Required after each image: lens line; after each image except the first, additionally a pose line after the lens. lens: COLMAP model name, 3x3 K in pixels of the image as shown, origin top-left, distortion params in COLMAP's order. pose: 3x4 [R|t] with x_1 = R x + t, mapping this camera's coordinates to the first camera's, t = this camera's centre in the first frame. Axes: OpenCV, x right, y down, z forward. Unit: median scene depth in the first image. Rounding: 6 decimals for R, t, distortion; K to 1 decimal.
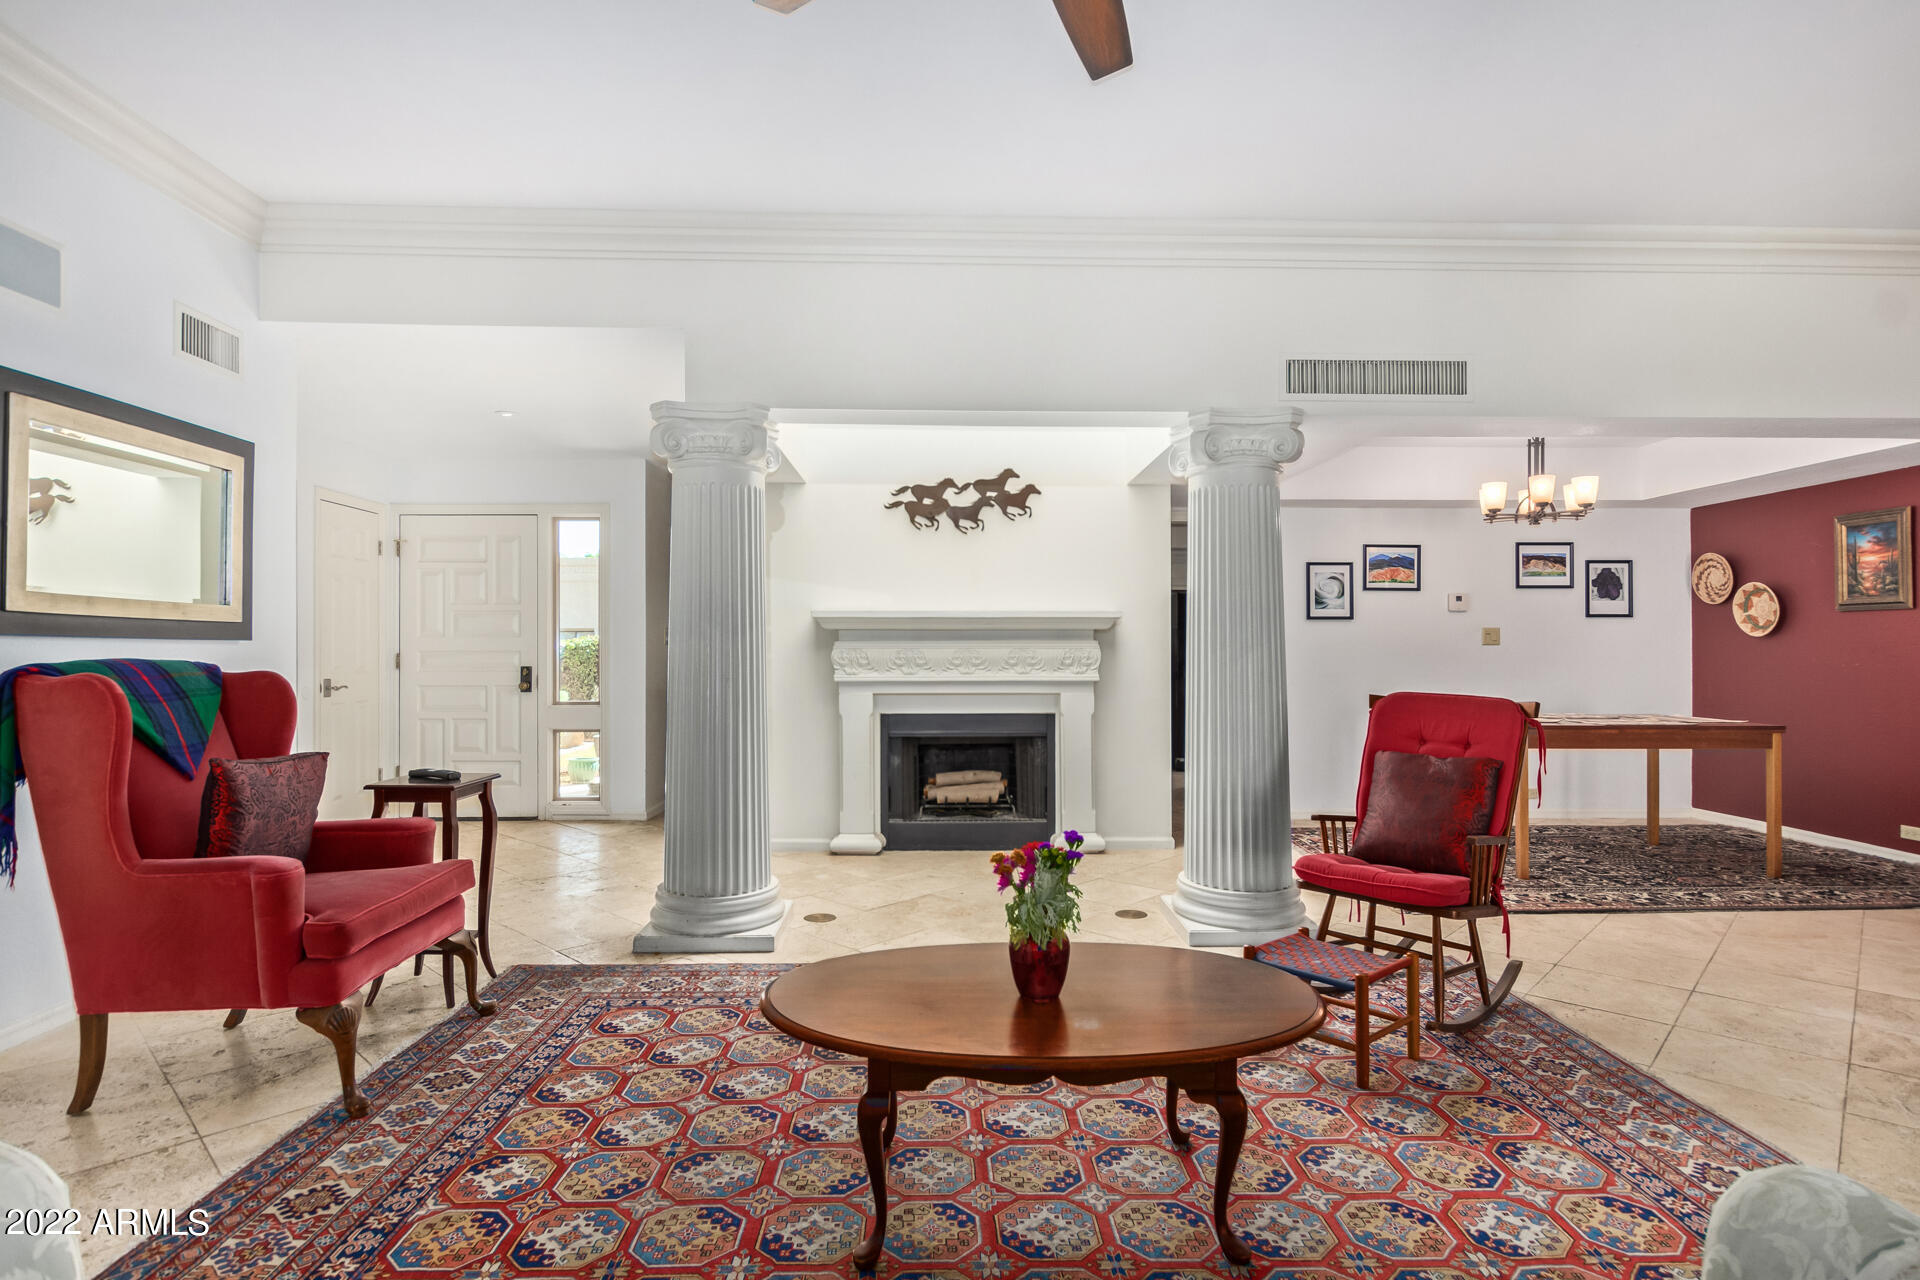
lens RADIAL K [[979.1, 0, 962.7], [0, 979.1, 649.4], [0, 0, 1]] dist [-0.000693, -0.000302]
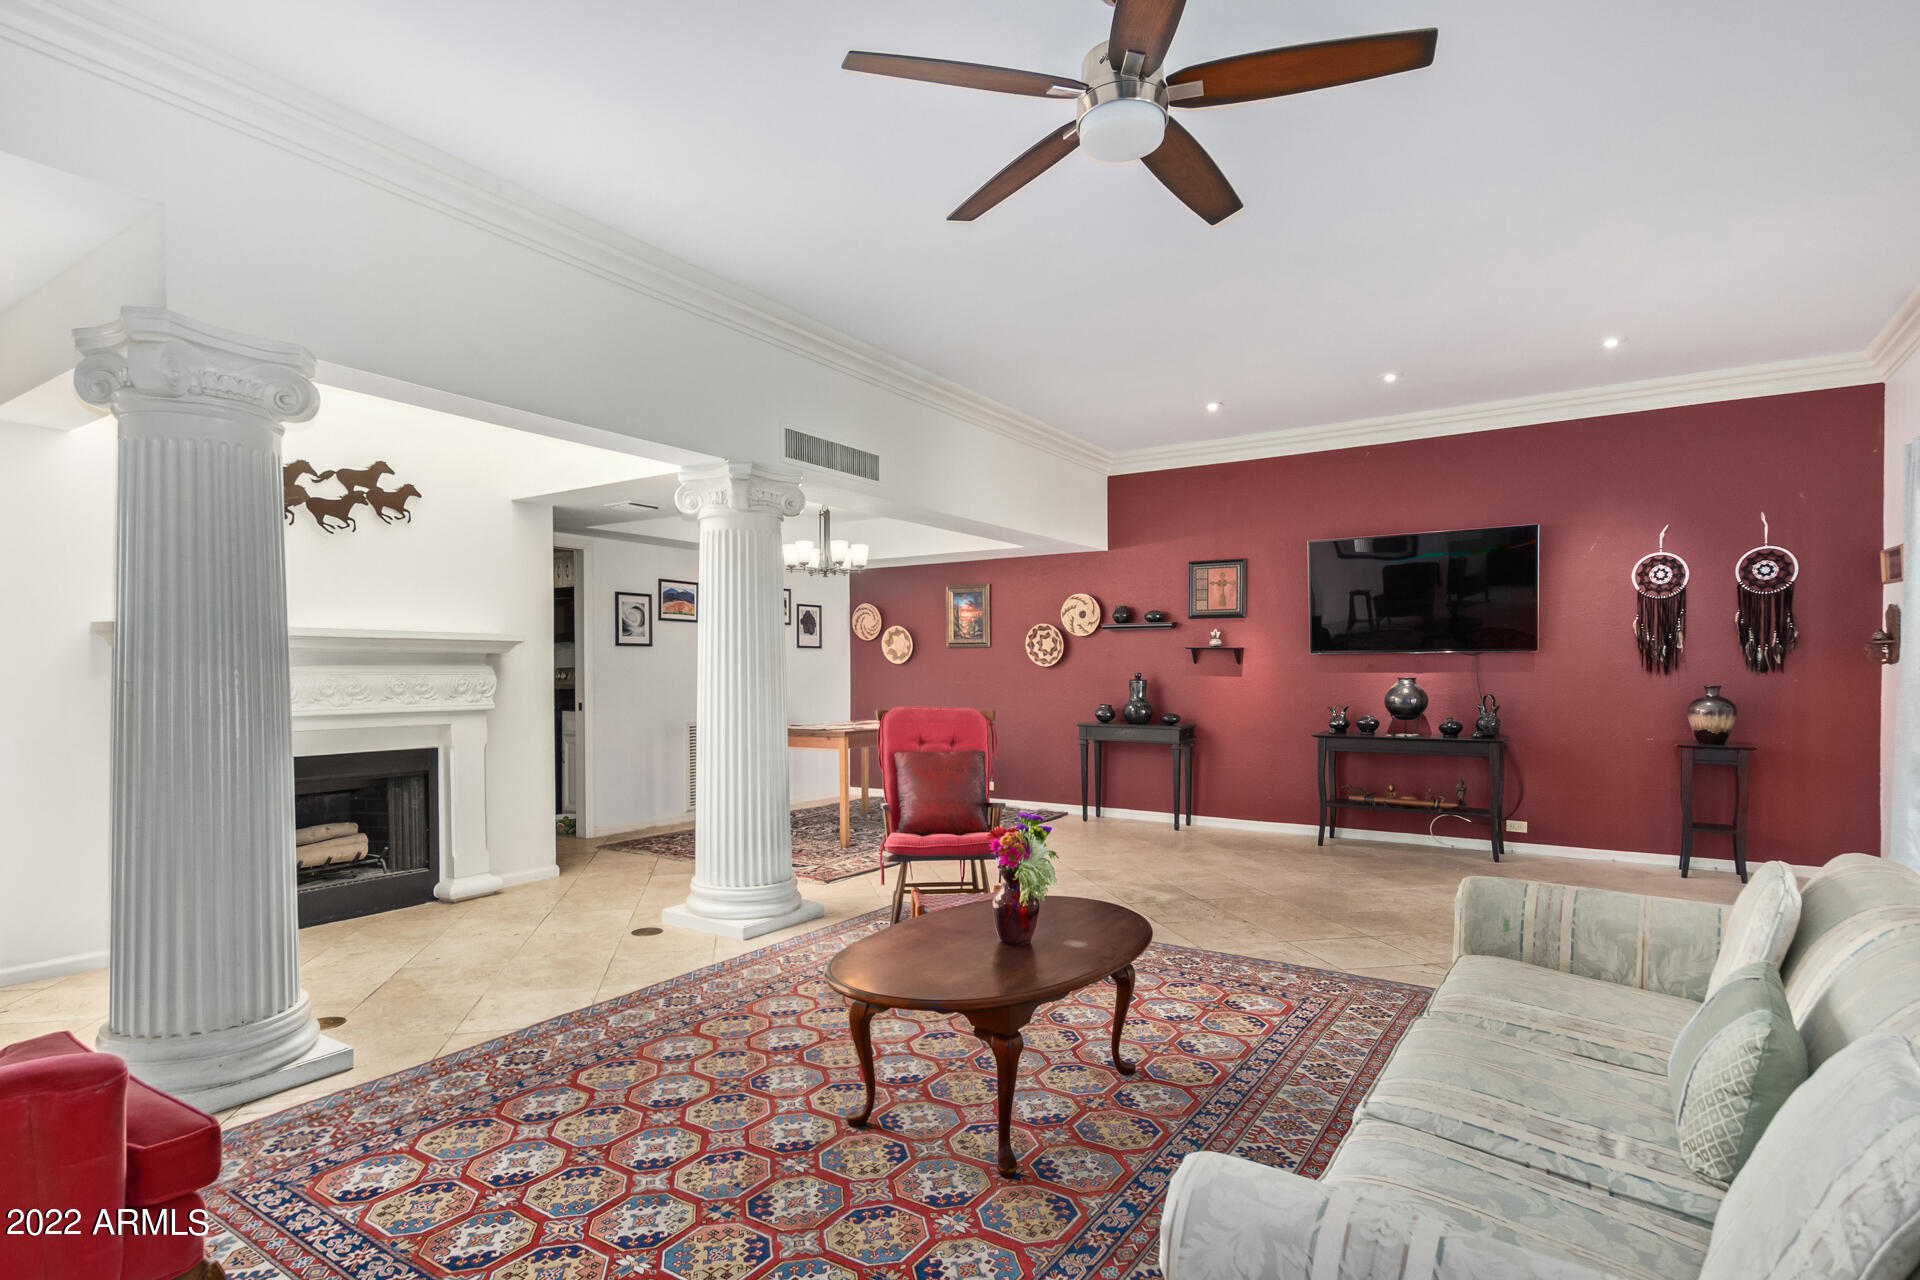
lens RADIAL K [[989.1, 0, 942.8], [0, 989.1, 674.6], [0, 0, 1]] dist [0.011779, -0.000386]
pose [[0.577180, -0.004975, 0.816602, -0.375590], [0.003582, 0.999987, 0.003560, -0.002092], [-0.816609, 0.000870, 0.577190, 0.110315]]
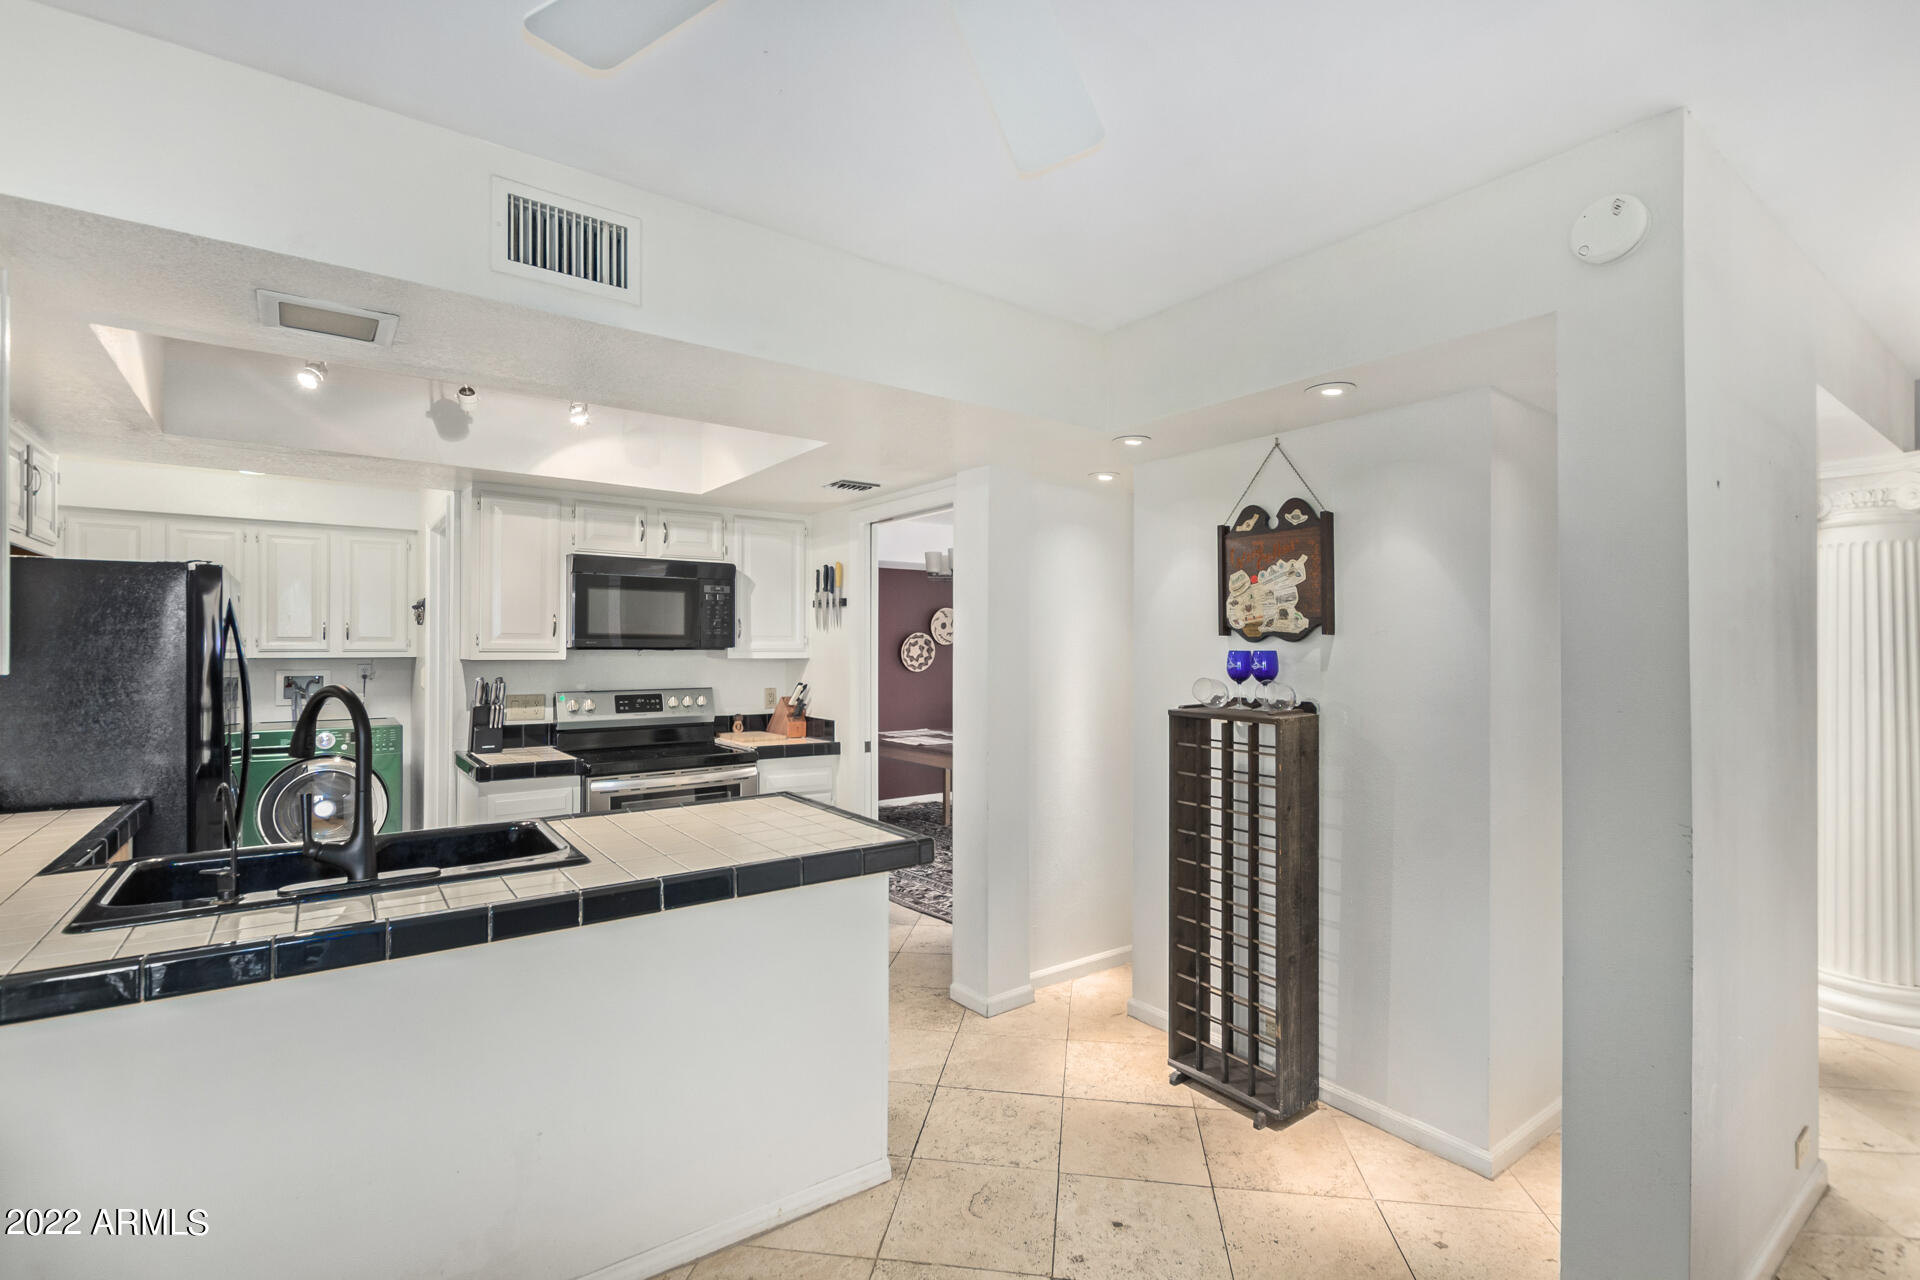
lens RADIAL K [[880.3, 0, 964.0], [0, 880.3, 639.3], [0, 0, 1]] dist [0.002547, 0.000403]
pose [[-0.568164, 0.006830, 0.822887, -0.321080], [-0.001506, 0.999955, -0.009339, -0.046635], [-0.822914, -0.006546, -0.568129, 1.561578]]
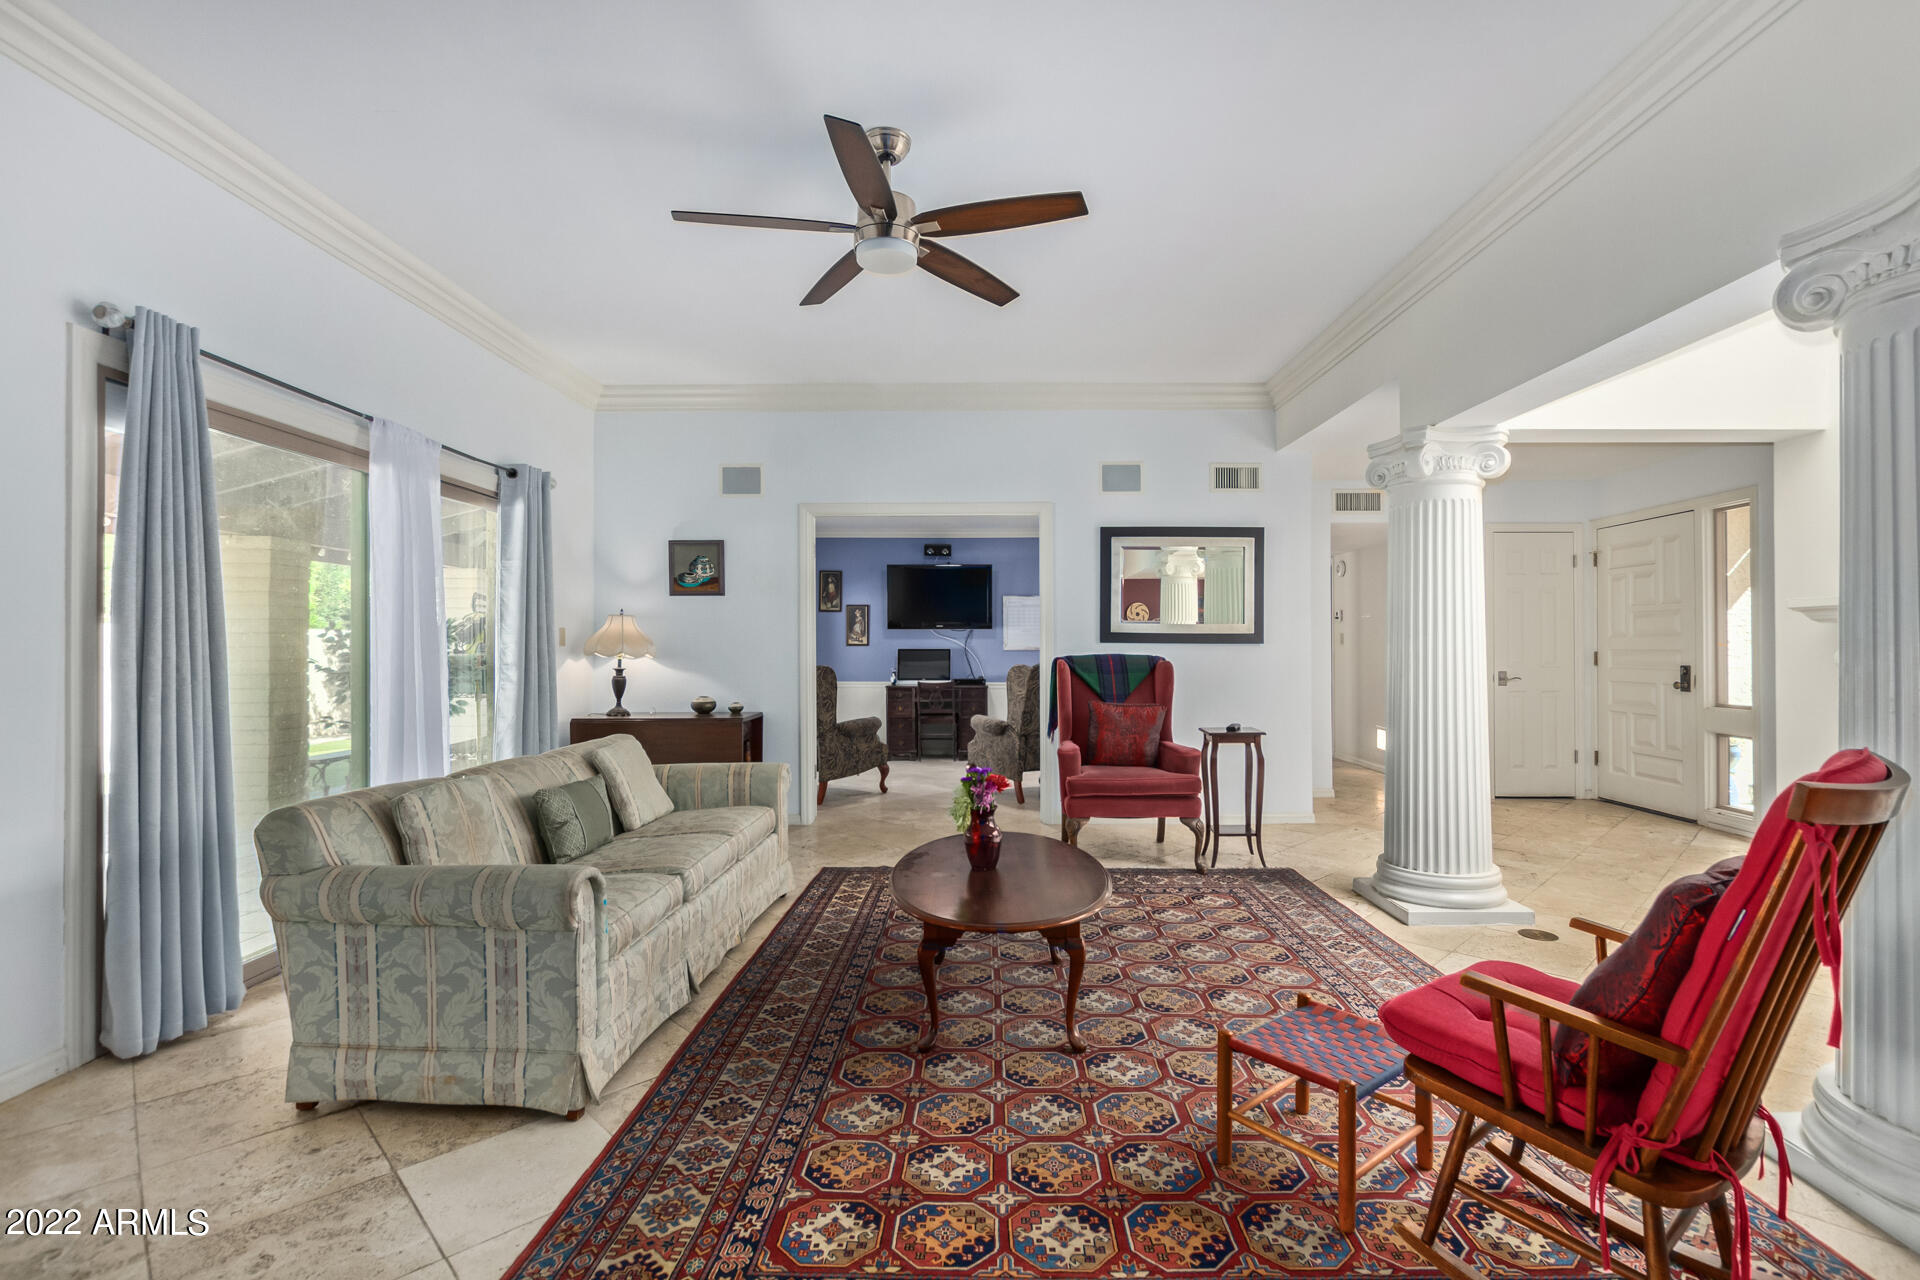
lens RADIAL K [[880.3, 0, 972.8], [0, 880.3, 641.5], [0, 0, 1]] dist [0.002547, 0.000403]
pose [[-0.038077, -0.007072, -0.999250, 0.540878], [0.000899, 0.999974, -0.007111, -0.001580], [0.999274, -0.001169, -0.038070, 0.367362]]
